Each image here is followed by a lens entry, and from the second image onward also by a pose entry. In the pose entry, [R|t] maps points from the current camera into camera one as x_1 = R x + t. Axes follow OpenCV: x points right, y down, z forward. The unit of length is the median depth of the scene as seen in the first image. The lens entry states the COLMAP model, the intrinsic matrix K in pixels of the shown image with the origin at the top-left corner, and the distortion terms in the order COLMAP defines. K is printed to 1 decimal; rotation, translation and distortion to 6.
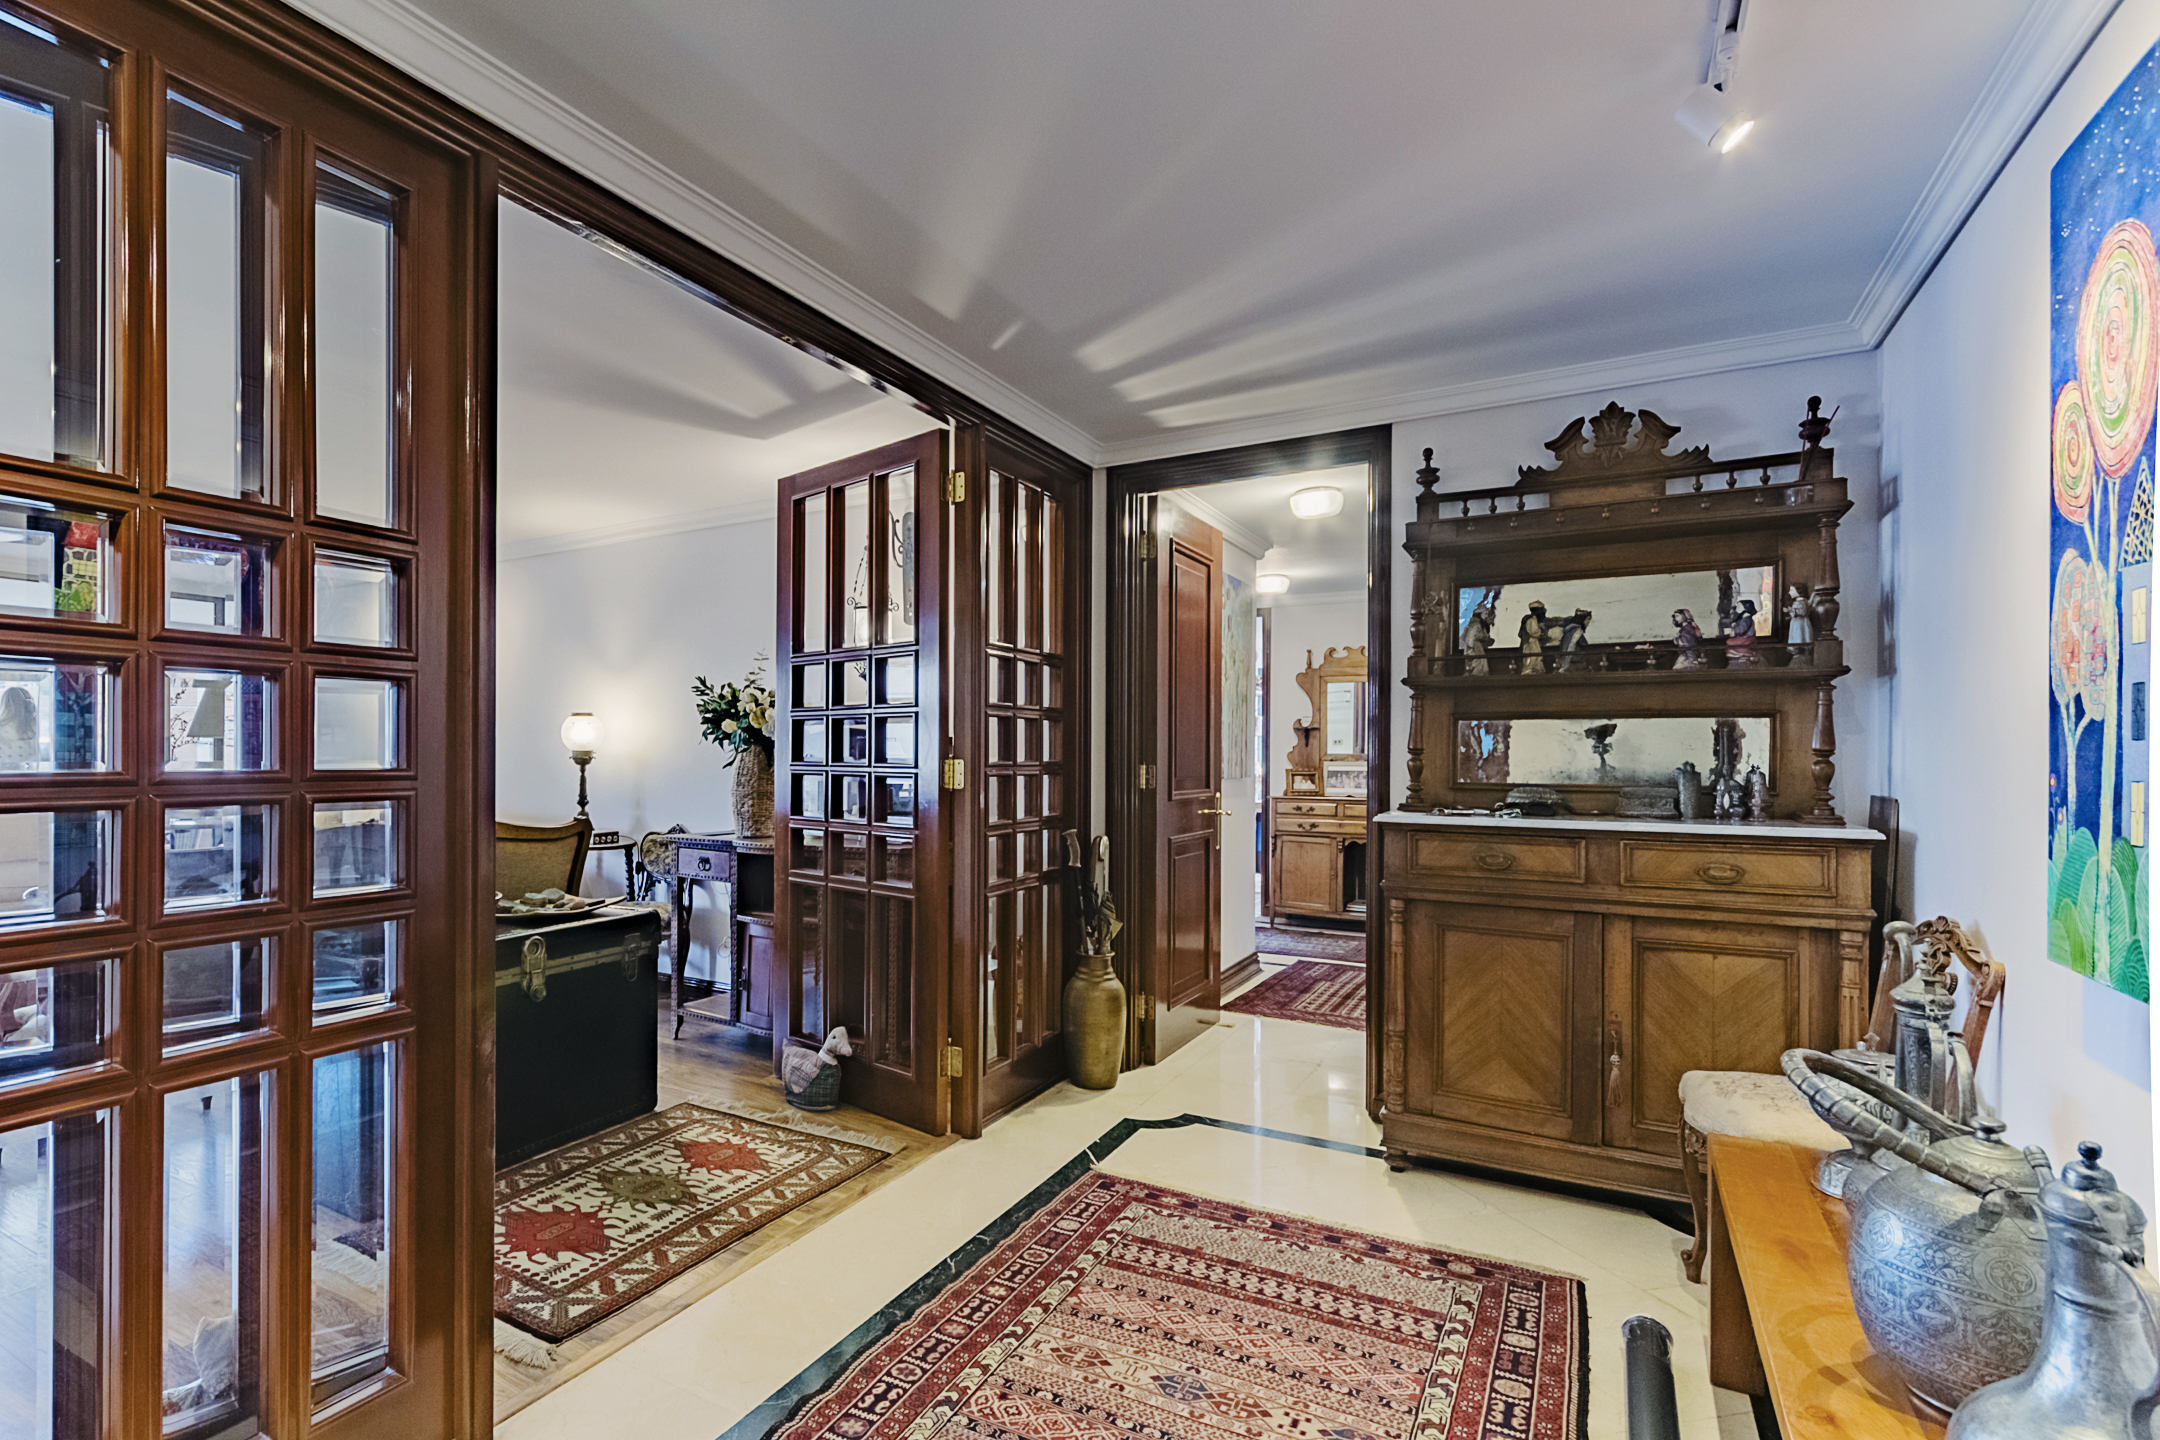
lens RADIAL K [[967.2, 0, 1065.1], [0, 967.2, 755.8], [0, 0, 1]] dist [0.000419, 0.000832]
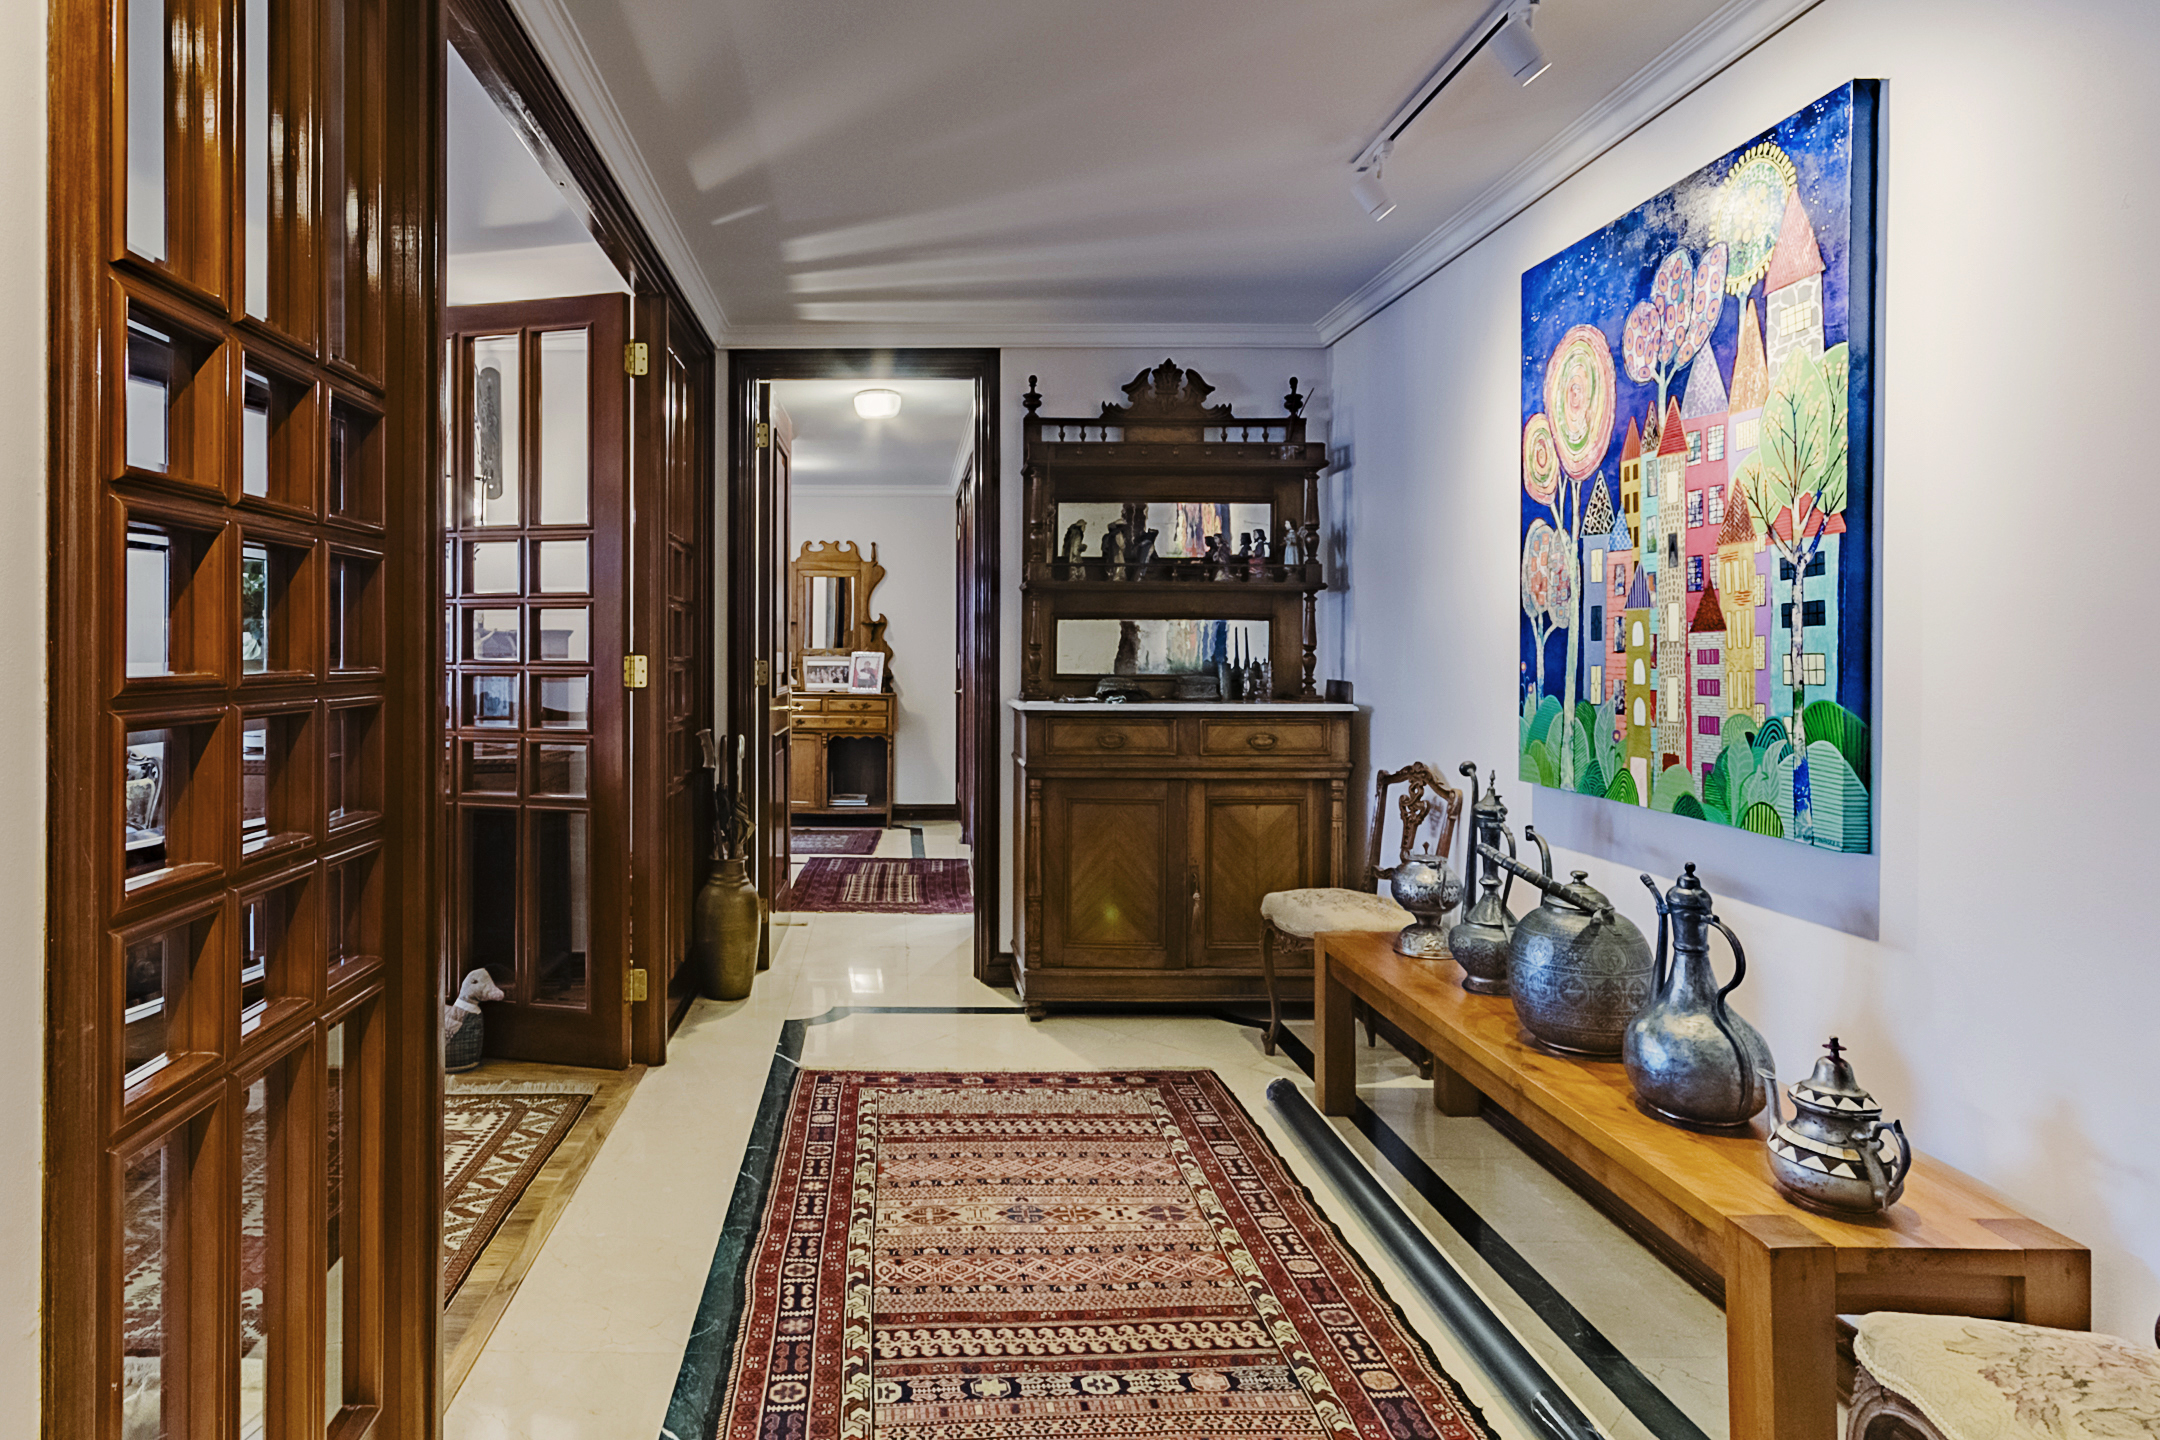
lens RADIAL K [[967.2, 0, 1082.4], [0, 967.2, 652.1], [0, 0, 1]] dist [0.000419, 0.000832]
pose [[0.870610, -0.002144, 0.491969, -0.165240], [0.001691, 0.999998, 0.001365, -0.000126], [-0.491971, -0.000357, 0.870612, -0.004173]]
